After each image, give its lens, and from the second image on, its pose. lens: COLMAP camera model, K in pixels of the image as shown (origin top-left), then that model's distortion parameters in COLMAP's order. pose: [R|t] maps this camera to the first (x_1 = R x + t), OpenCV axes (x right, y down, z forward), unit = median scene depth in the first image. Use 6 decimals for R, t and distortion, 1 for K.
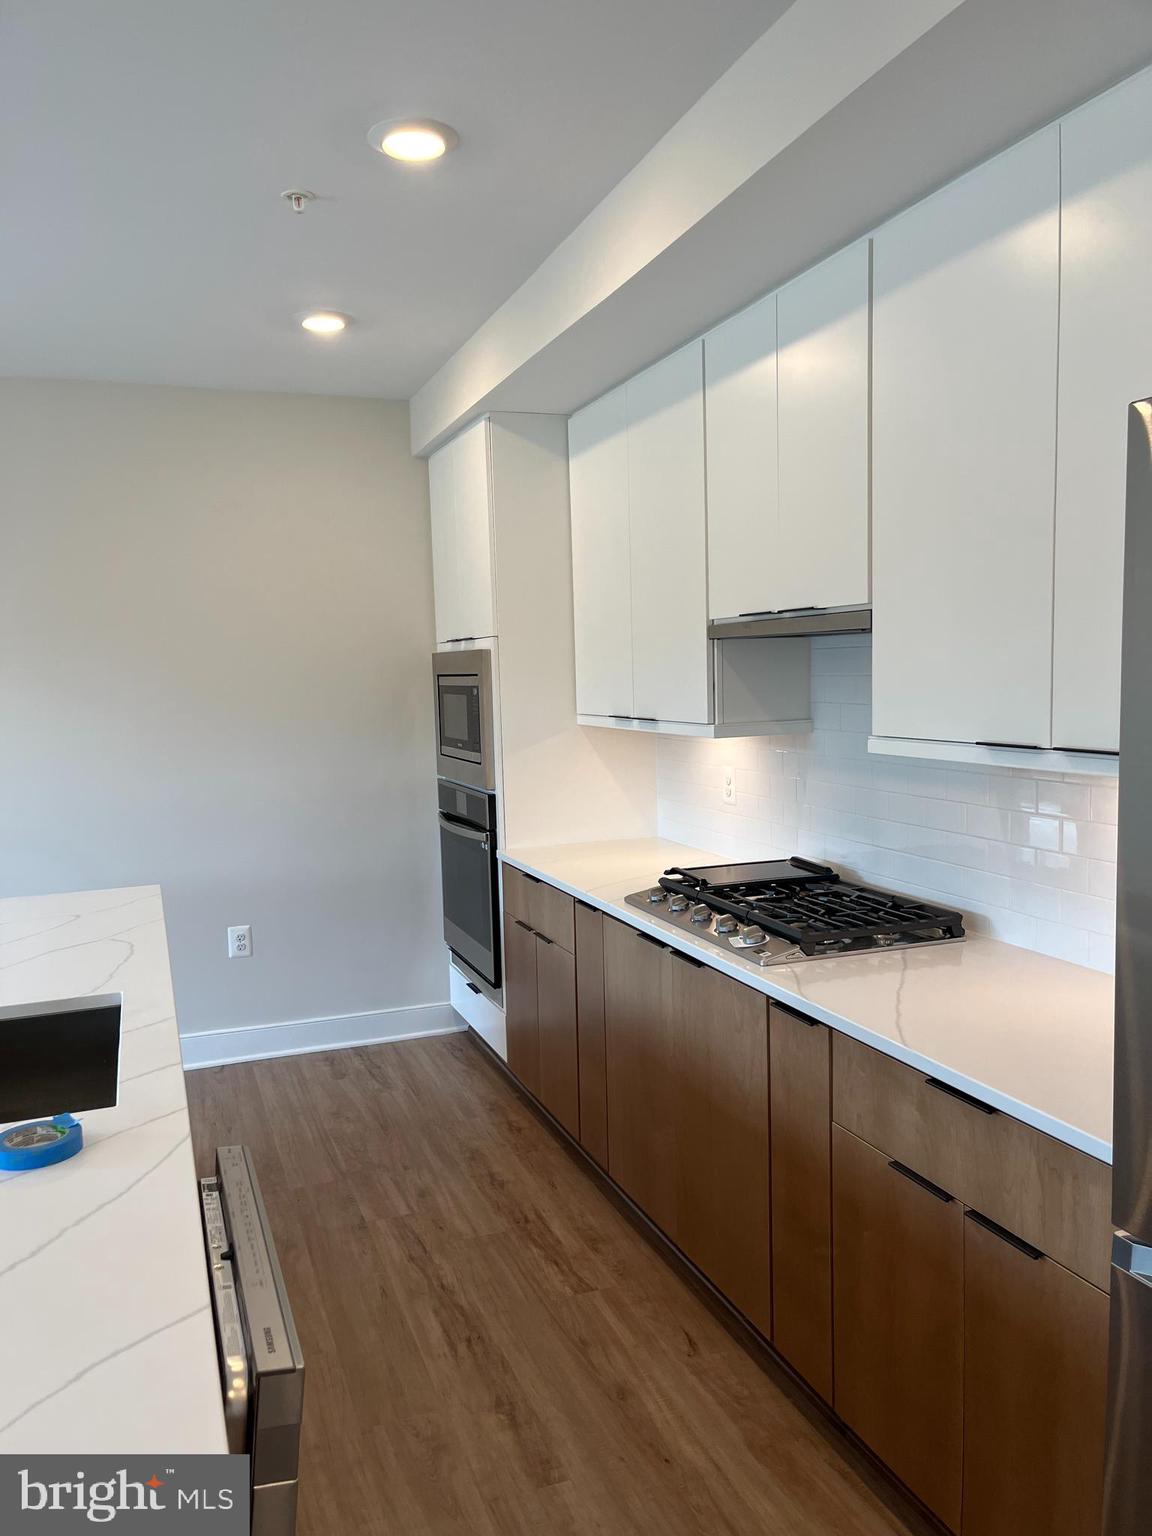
lens RADIAL K [[1168.8, 0, 575.3], [0, 1168.8, 781.3], [0, 0, 1]] dist [0.035908, -0.002000]
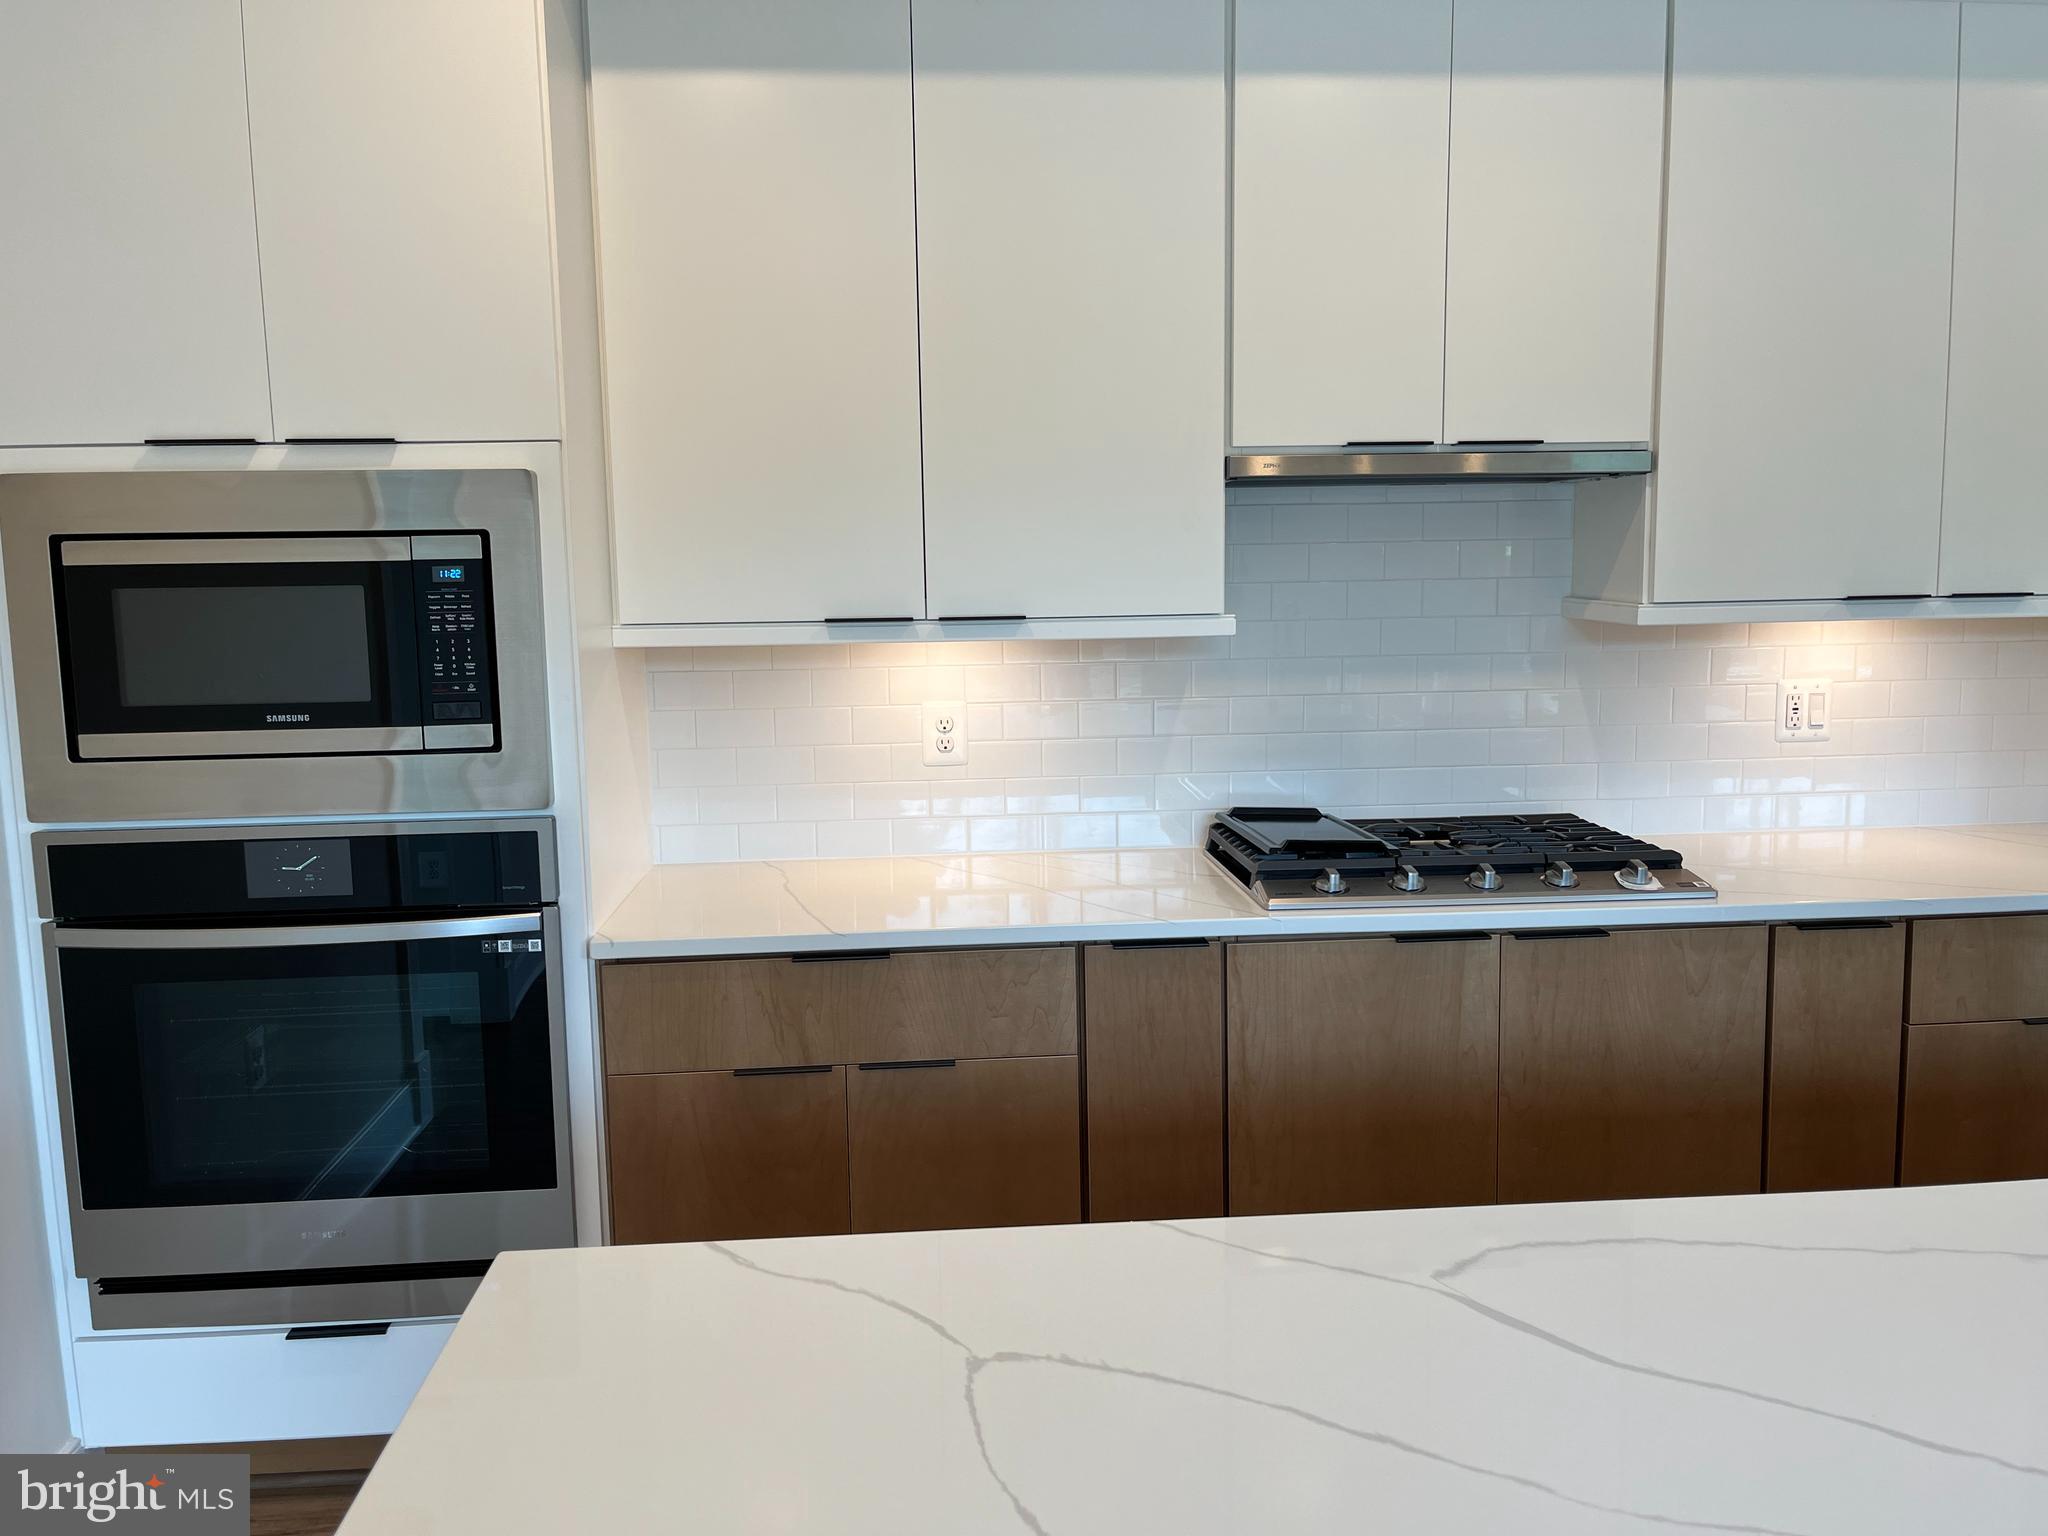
lens RADIAL K [[1558.4, 0, 1023.0], [0, 1558.4, 746.1], [0, 0, 1]] dist [0.035908, -0.002000]
pose [[0.274704, -0.086859, 0.957598, -0.731067], [0.102277, 0.992901, 0.060721, -0.039584], [-0.956074, 0.081260, 0.281637, 0.869653]]
